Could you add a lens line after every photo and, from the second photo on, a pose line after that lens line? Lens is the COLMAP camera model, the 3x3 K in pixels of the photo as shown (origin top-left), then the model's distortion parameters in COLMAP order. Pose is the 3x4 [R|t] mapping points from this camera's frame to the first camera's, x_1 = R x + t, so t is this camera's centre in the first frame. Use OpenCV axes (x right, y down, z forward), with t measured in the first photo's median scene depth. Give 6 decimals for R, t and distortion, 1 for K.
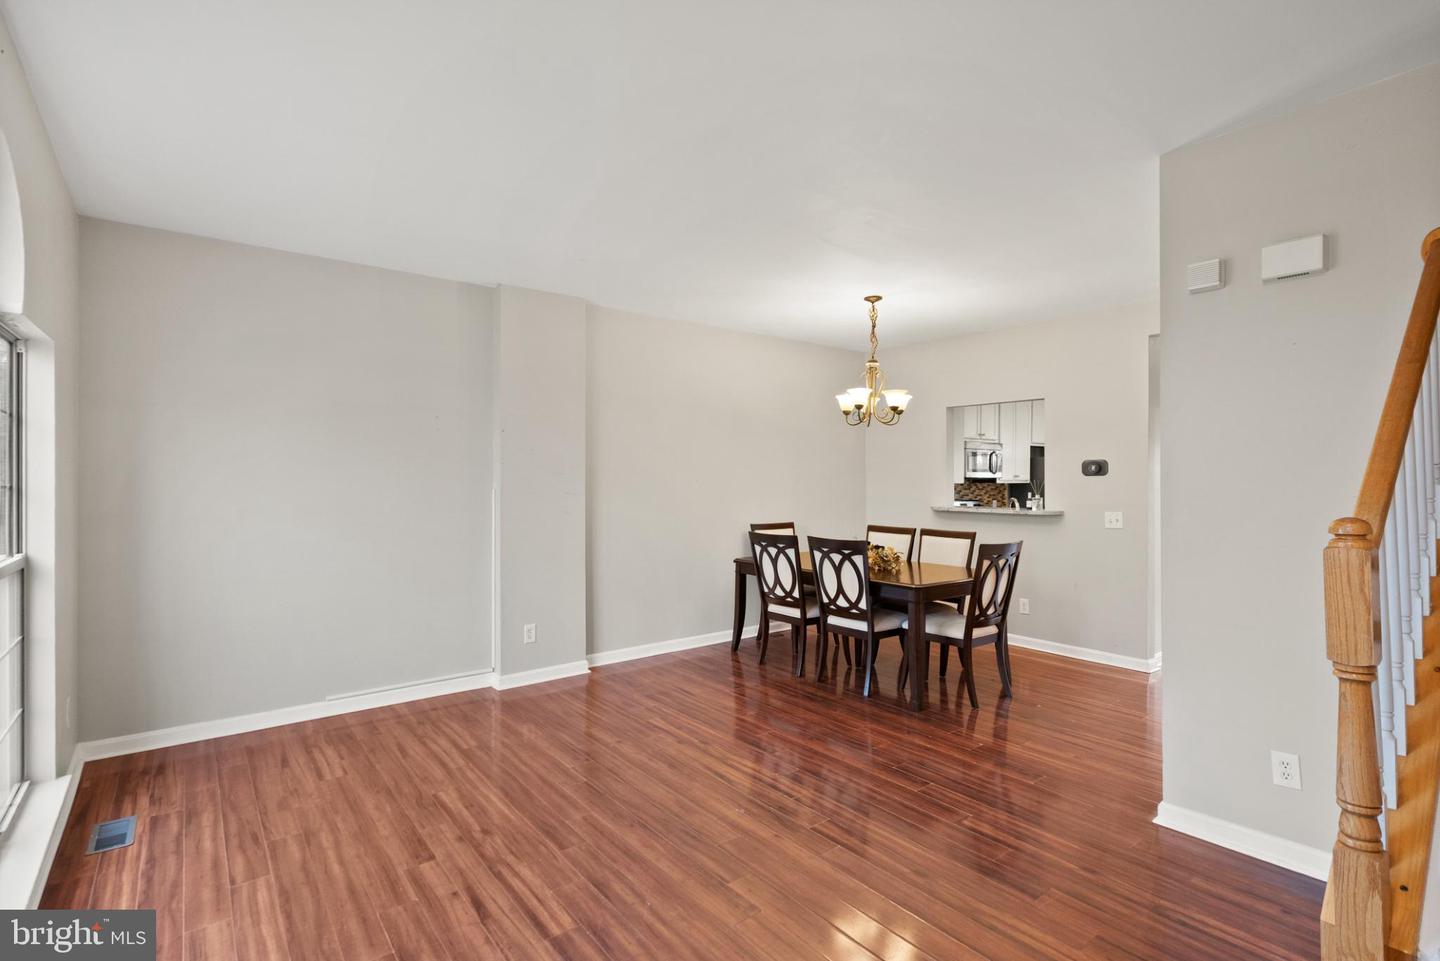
lens RADIAL K [[685.9, 0, 706.1], [0, 685.9, 478.8], [0, 0, 1]] dist [-0.003991, 0.001953]
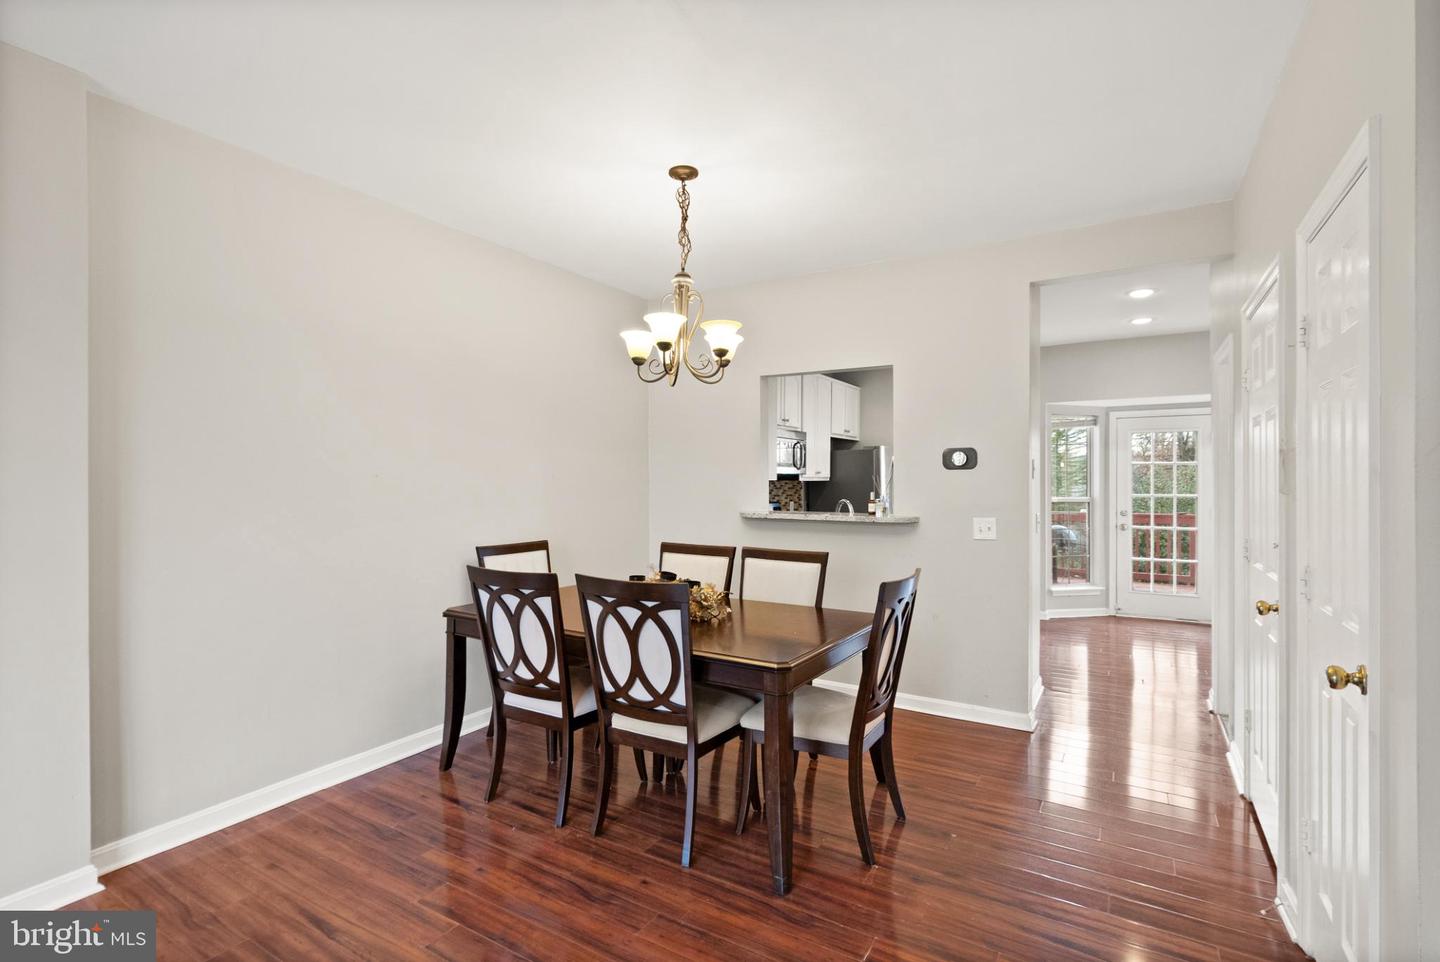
lens RADIAL K [[685.9, 0, 707.3], [0, 685.9, 482.1], [0, 0, 1]] dist [-0.003991, 0.001953]
pose [[0.935059, -0.001146, 0.354489, 0.049094], [0.000033, 0.999995, 0.003148, 0.007690], [-0.354491, -0.002932, 0.935055, 0.426346]]
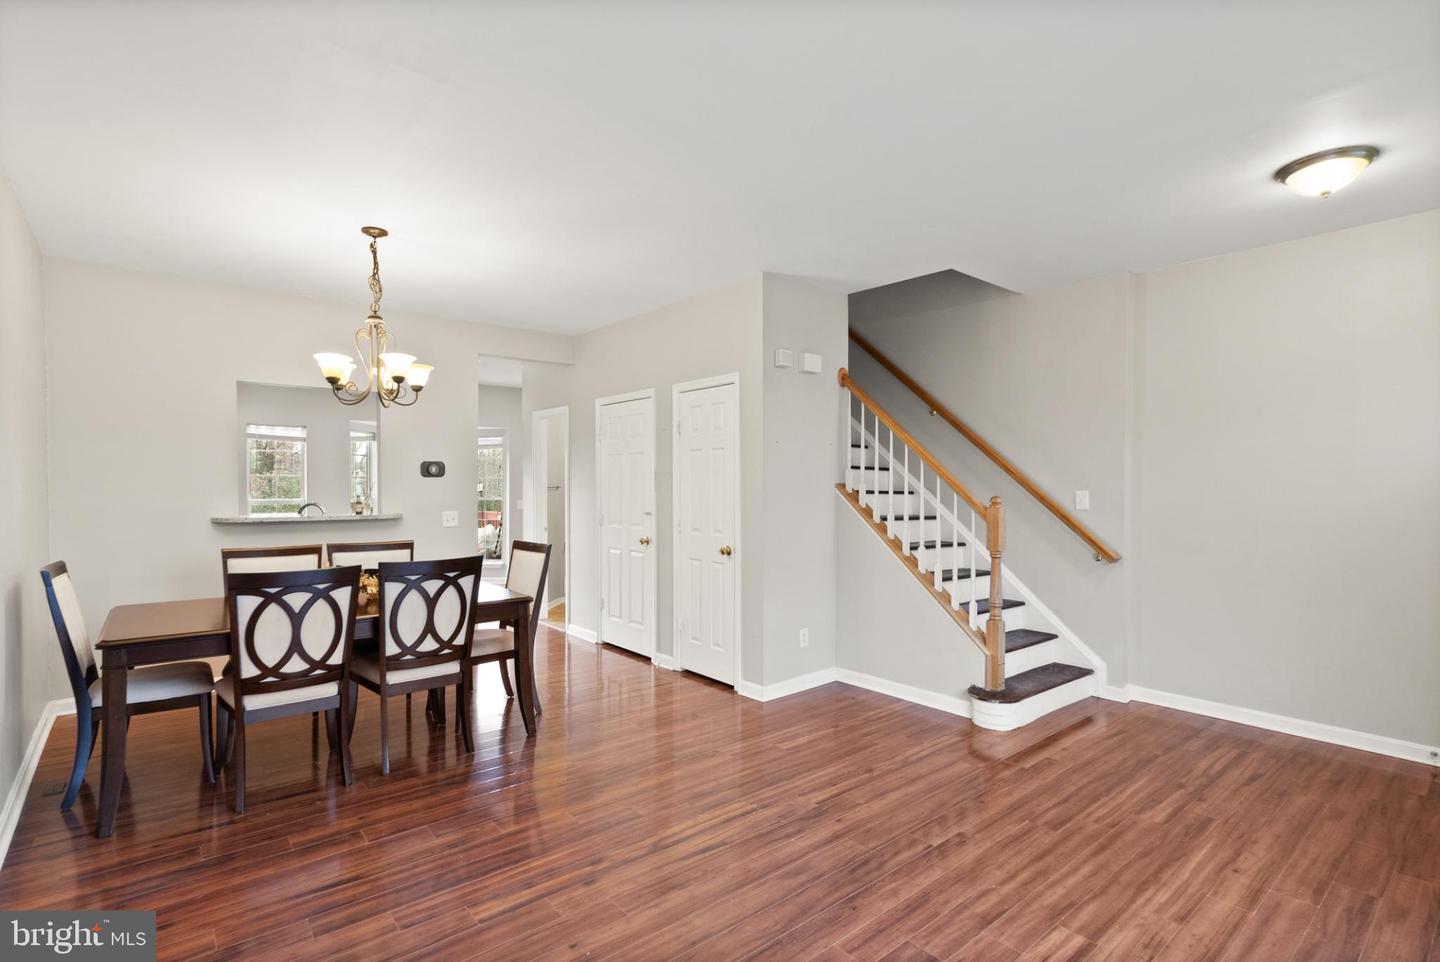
lens RADIAL K [[685.9, 0, 706.8], [0, 685.9, 493.6], [0, 0, 1]] dist [-0.003991, 0.001953]
pose [[-0.028931, -0.014208, 0.999480, -0.496457], [-0.000345, 0.999899, 0.014204, 0.006117], [-0.999581, 0.000066, -0.028933, 0.662658]]
